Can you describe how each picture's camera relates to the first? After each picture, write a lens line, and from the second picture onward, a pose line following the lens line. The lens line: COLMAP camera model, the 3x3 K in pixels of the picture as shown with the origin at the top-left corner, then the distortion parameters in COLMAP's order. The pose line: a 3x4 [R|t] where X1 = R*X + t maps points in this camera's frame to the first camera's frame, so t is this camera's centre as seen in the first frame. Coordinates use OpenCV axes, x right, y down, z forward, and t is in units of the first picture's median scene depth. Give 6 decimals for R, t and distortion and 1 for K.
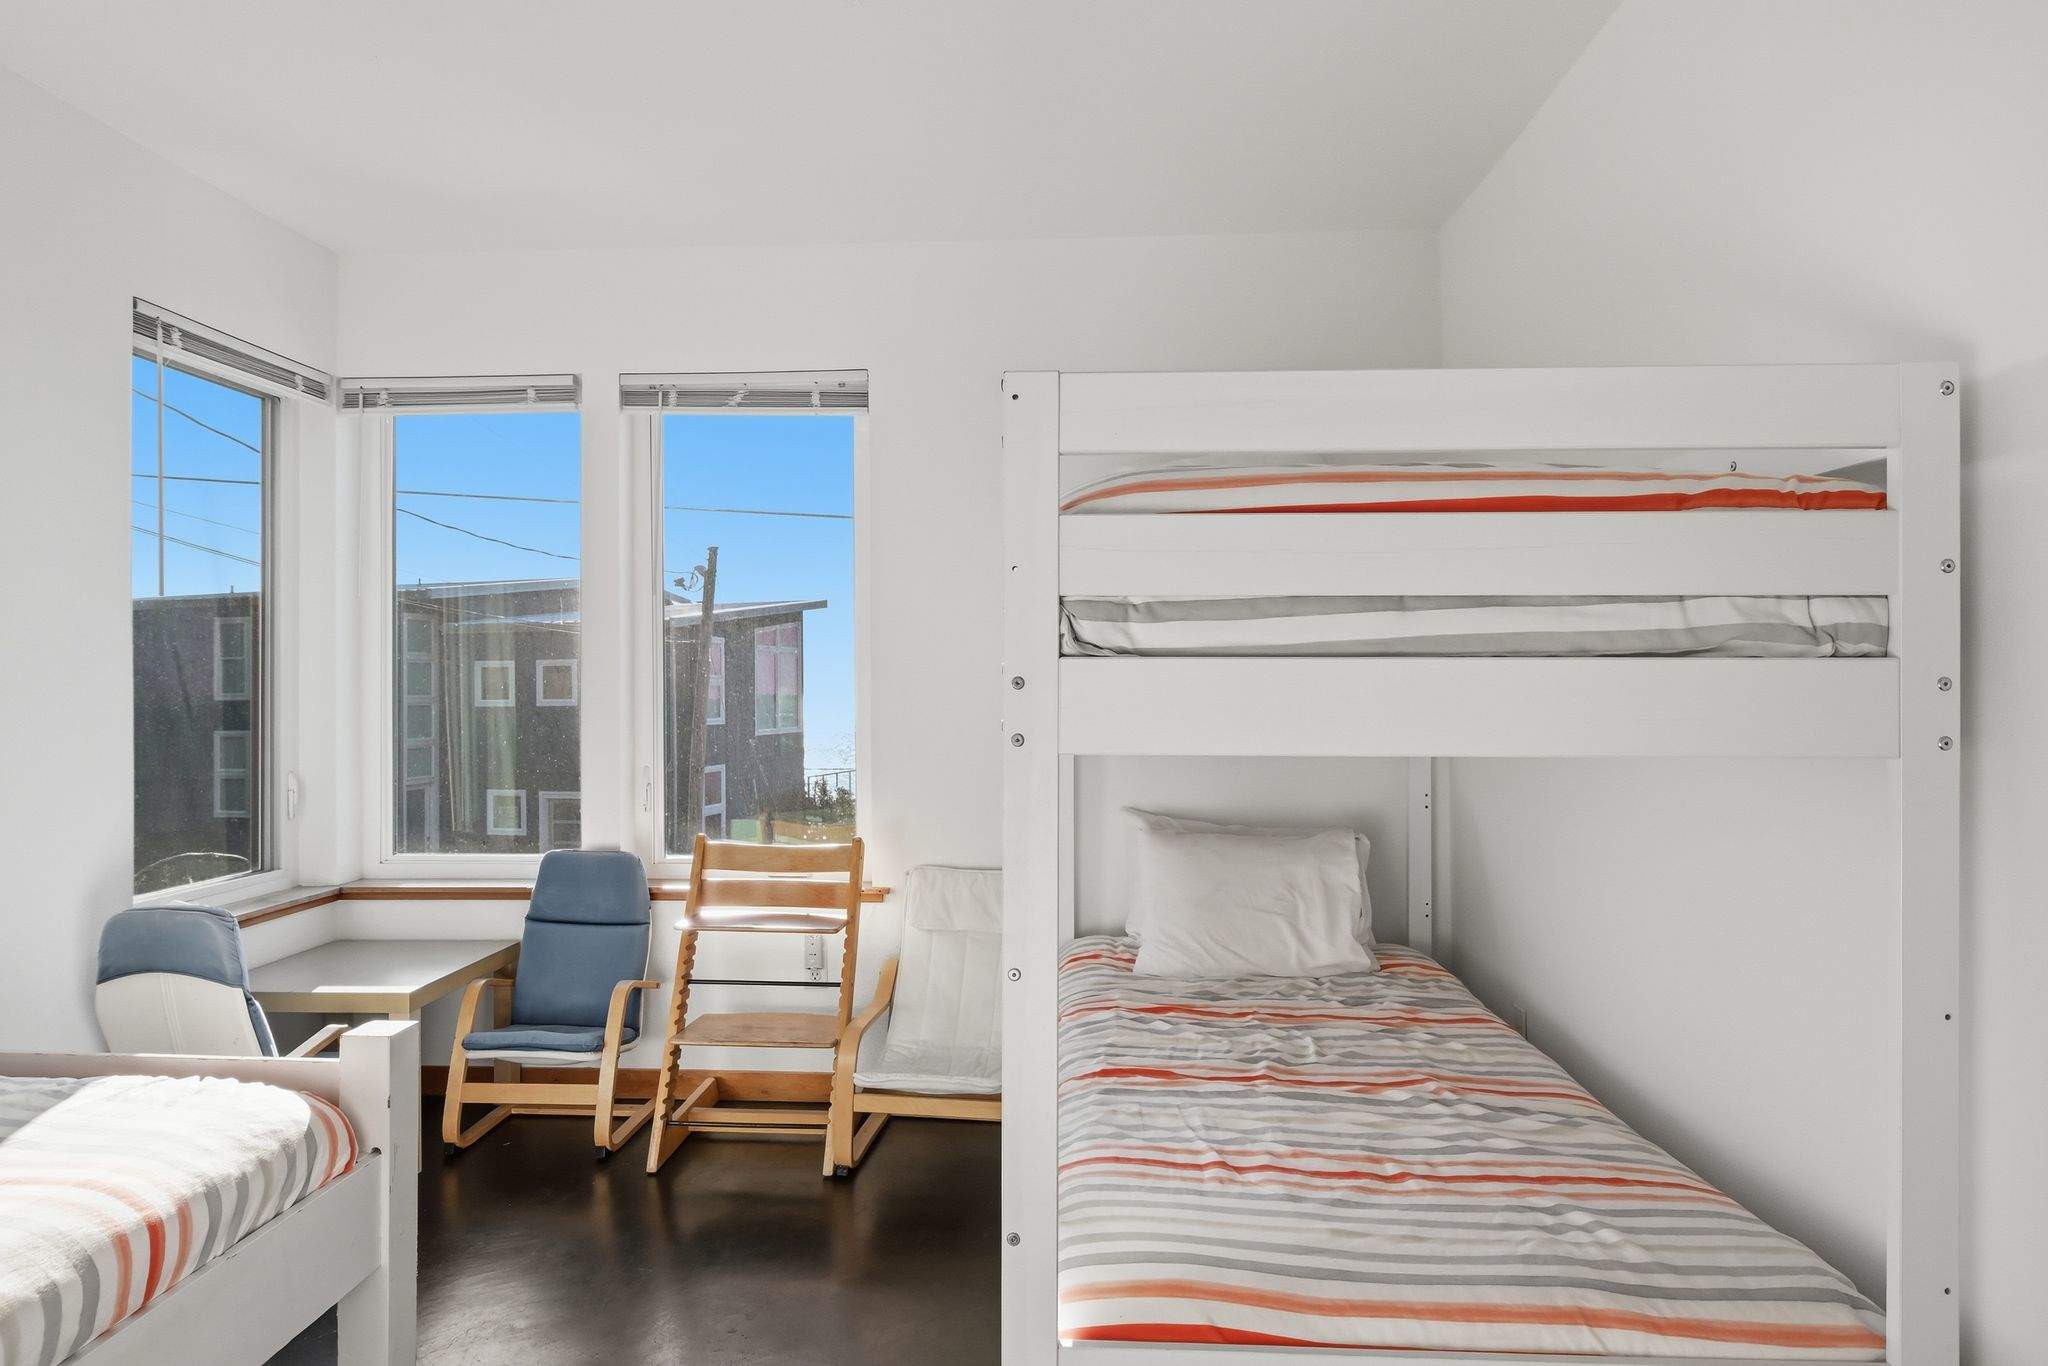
lens RADIAL K [[1125.1, 0, 1022.1], [0, 1125.1, 665.5], [0, 0, 1]] dist [0.000490, -0.007822]
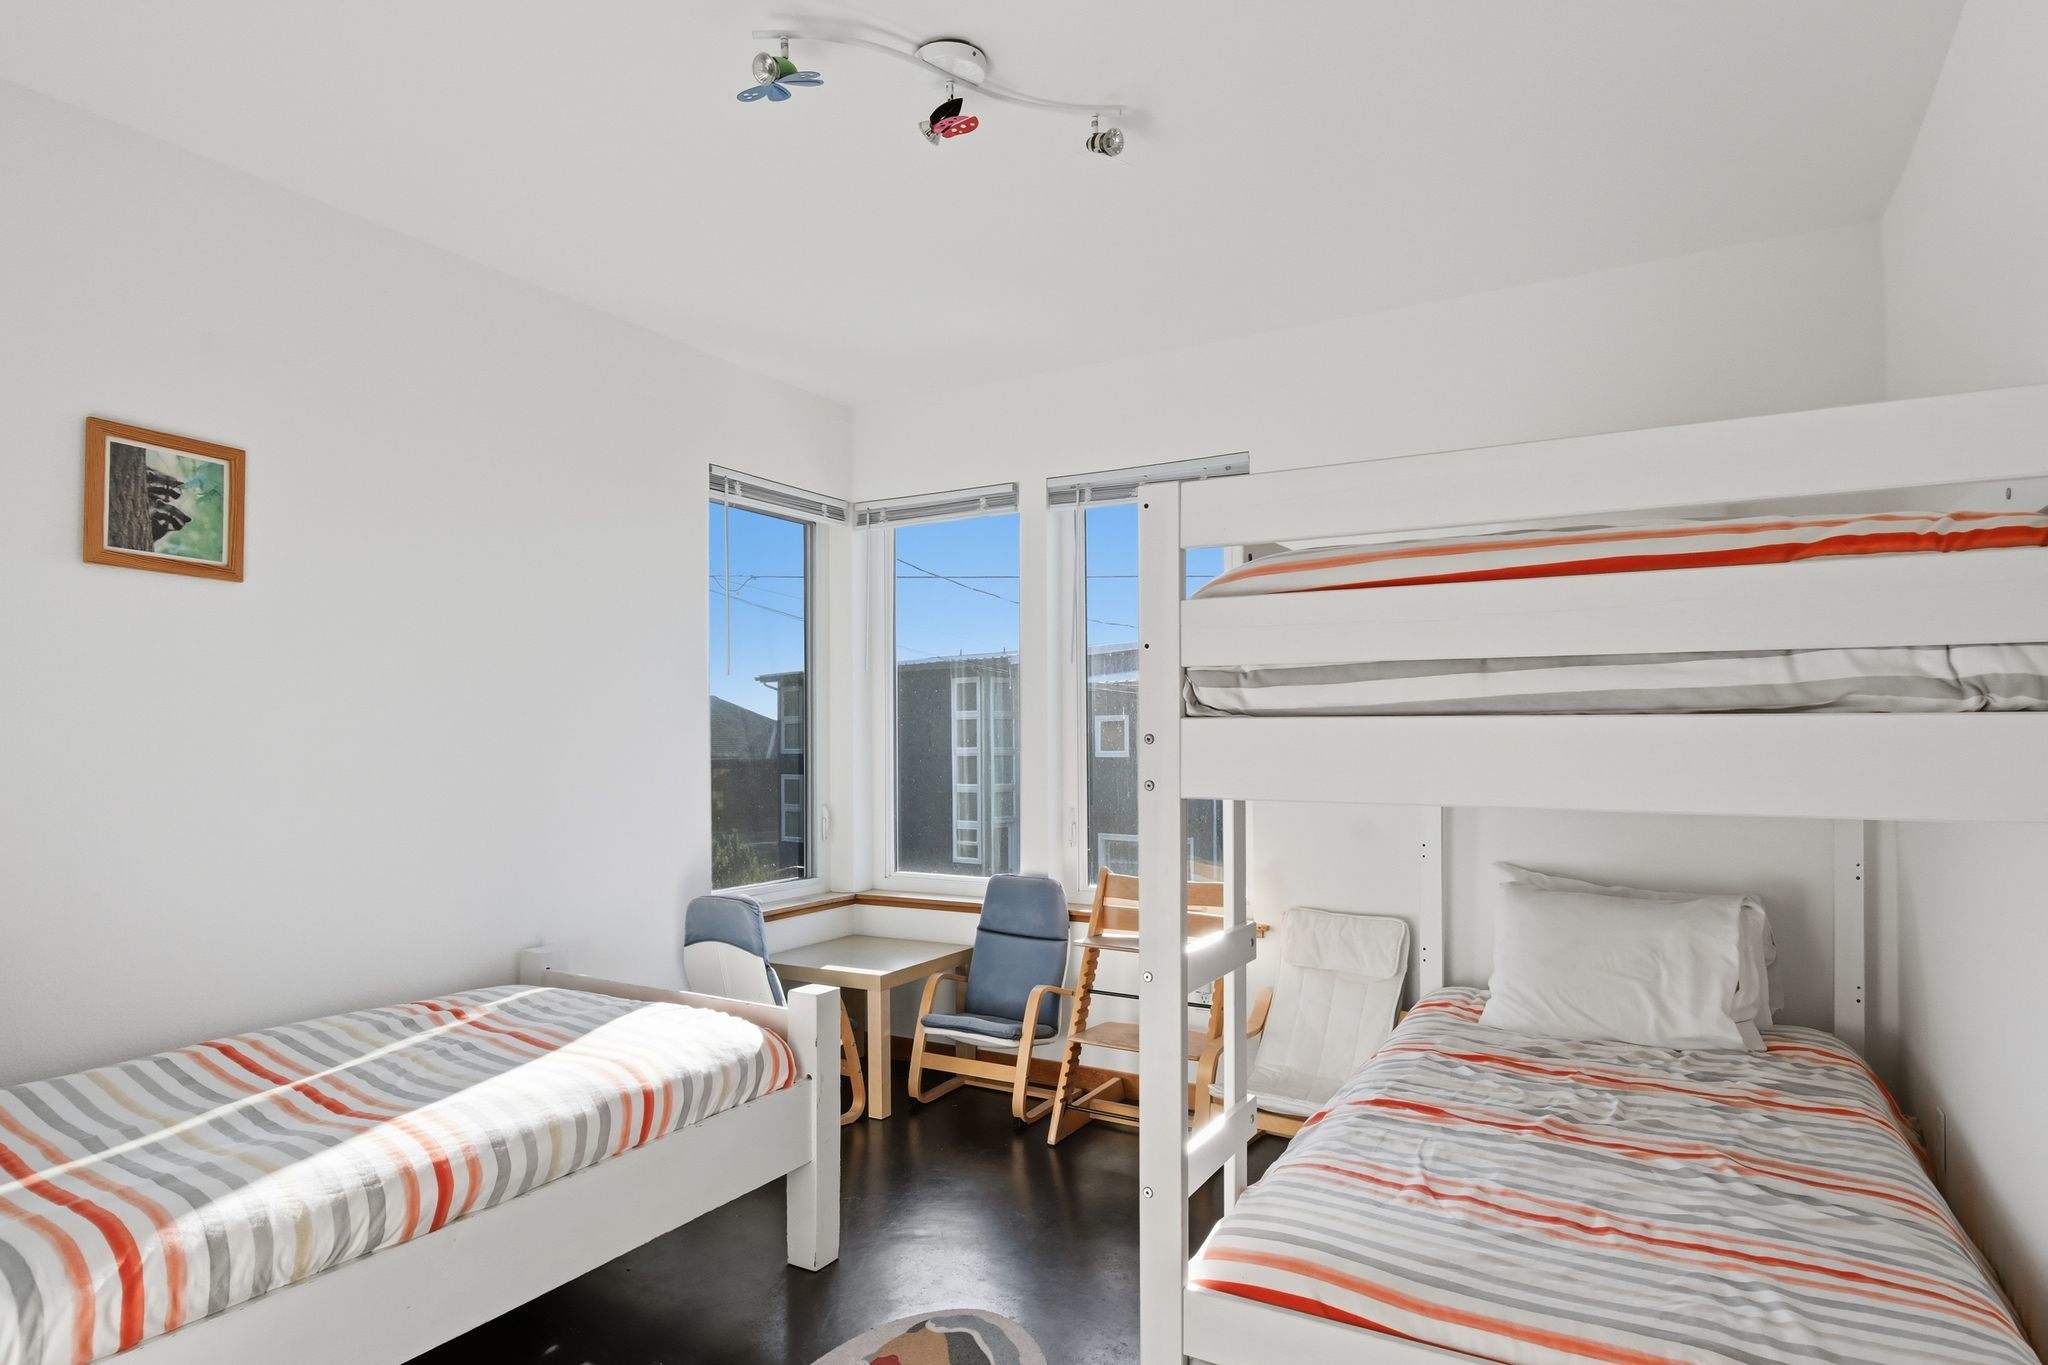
lens RADIAL K [[1073.1, 0, 1032.8], [0, 1073.1, 718.7], [0, 0, 1]] dist [0.002332, -0.012605]
pose [[0.902014, -0.007109, -0.431649, 0.187774], [0.006594, 0.999975, -0.002689, -0.002073], [0.431657, -0.000421, 0.902038, -0.053490]]
